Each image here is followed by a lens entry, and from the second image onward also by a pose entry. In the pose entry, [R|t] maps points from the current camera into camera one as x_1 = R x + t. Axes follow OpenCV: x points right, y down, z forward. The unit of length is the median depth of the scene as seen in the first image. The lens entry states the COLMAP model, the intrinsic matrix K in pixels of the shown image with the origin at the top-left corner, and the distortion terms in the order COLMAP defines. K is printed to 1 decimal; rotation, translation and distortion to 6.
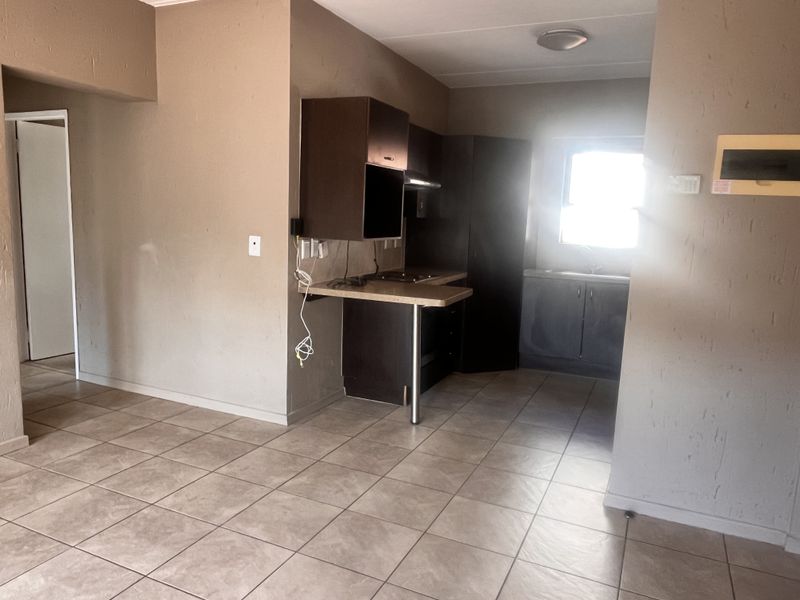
lens RADIAL K [[571.9, 0, 392.4], [0, 571.9, 304.4], [0, 0, 1]] dist [-0.003619, -0.009734]
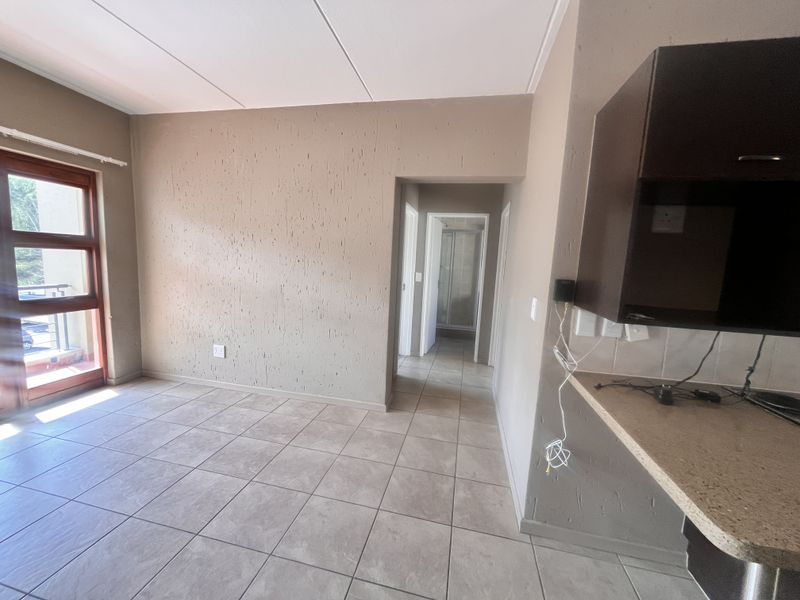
lens RADIAL K [[319.9, 0, 397.3], [0, 319.9, 303.0], [0, 0, 1]] dist [-0.000601, -0.000455]
pose [[0.221443, 0.101503, -0.969876, 0.208497], [-0.191750, 0.979684, 0.058749, -0.111645], [0.956136, 0.172964, 0.236407, 0.756540]]
